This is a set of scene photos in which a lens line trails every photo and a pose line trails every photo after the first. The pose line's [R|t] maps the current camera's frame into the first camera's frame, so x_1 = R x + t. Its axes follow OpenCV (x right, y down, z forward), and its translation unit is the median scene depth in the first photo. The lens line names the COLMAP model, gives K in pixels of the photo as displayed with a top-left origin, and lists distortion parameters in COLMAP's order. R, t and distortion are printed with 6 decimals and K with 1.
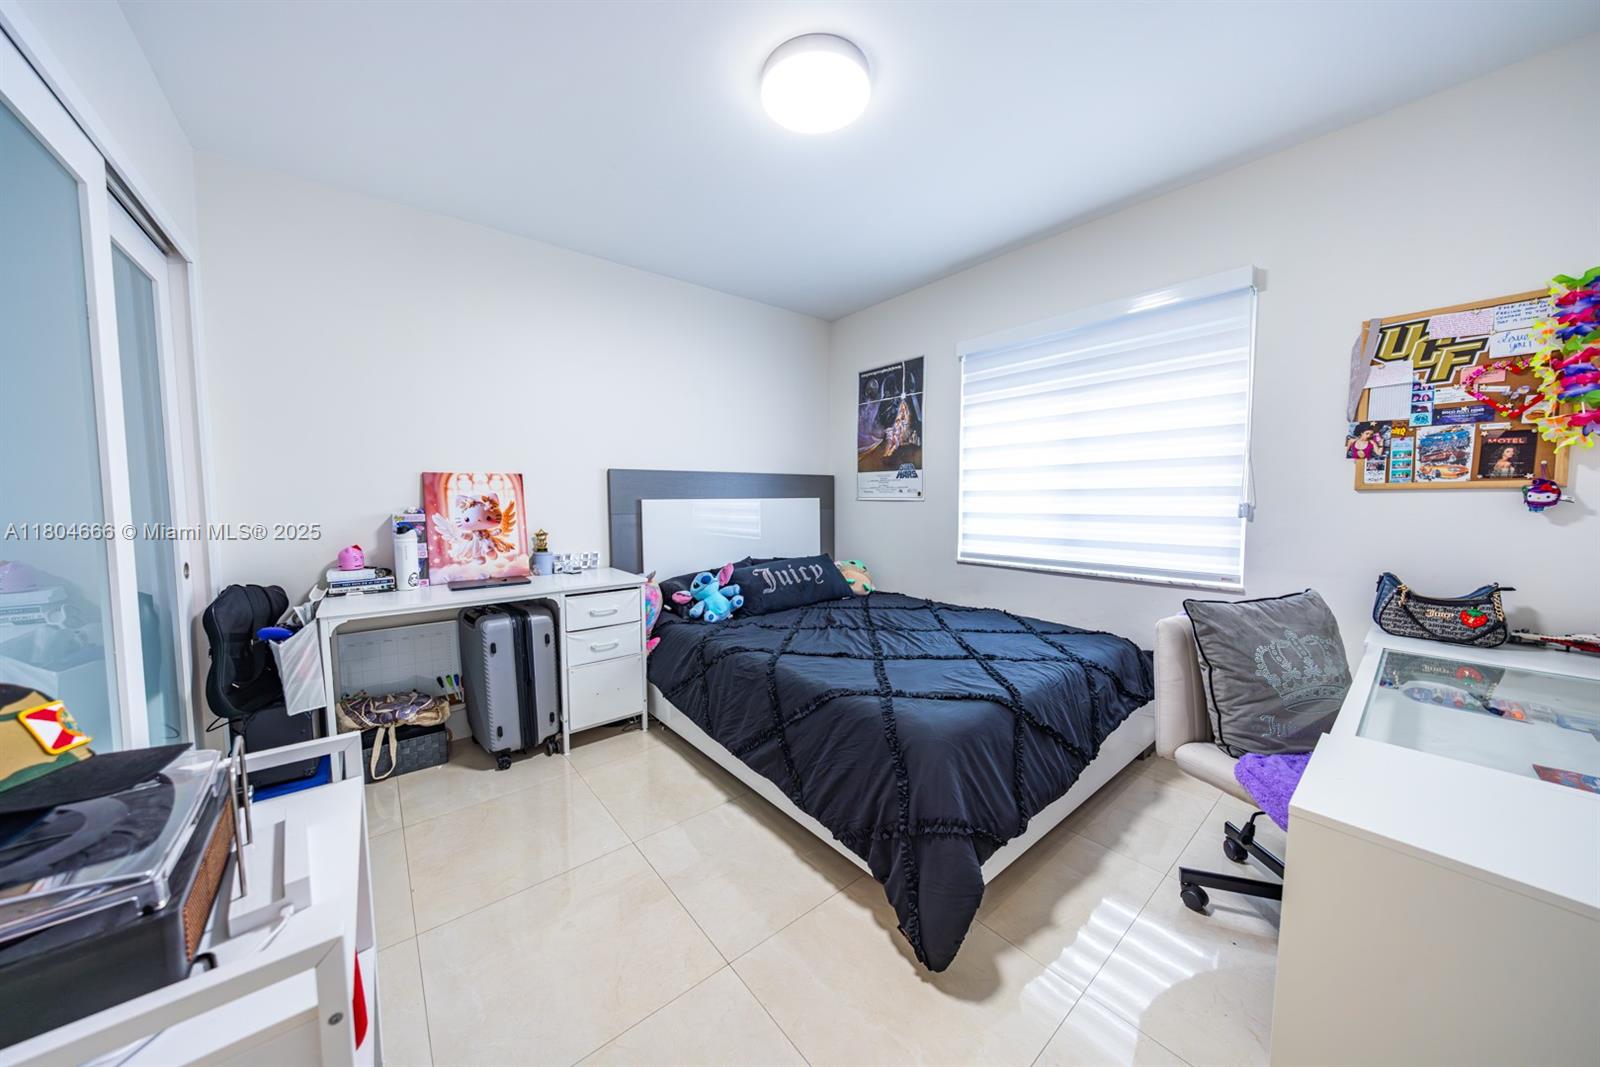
lens RADIAL K [[524.8, 0, 801.8], [0, 524.8, 531.7], [0, 0, 1]] dist [-0.000412, -0.000029]
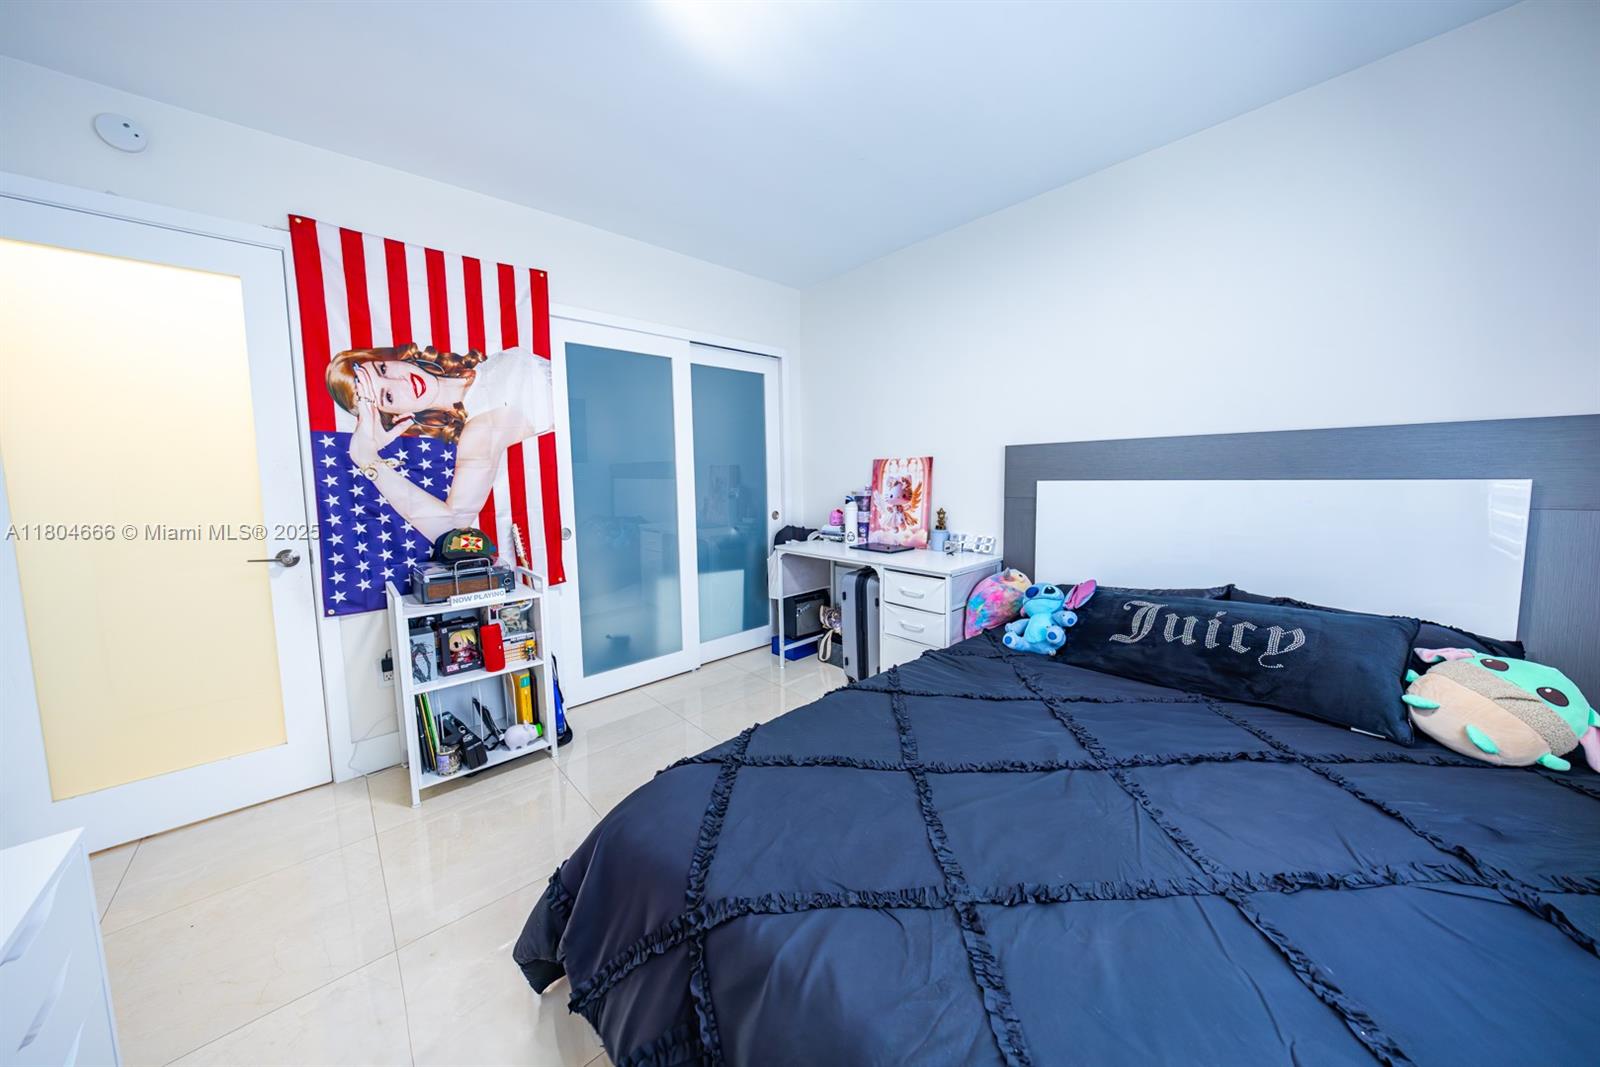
lens RADIAL K [[524.8, 0, 801.6], [0, 524.8, 524.6], [0, 0, 1]] dist [-0.000412, -0.000029]
pose [[0.043212, 0.100693, -0.993979, 0.591348], [-0.048826, 0.993932, 0.098566, -0.066771], [0.997872, 0.044273, 0.047867, 0.711843]]
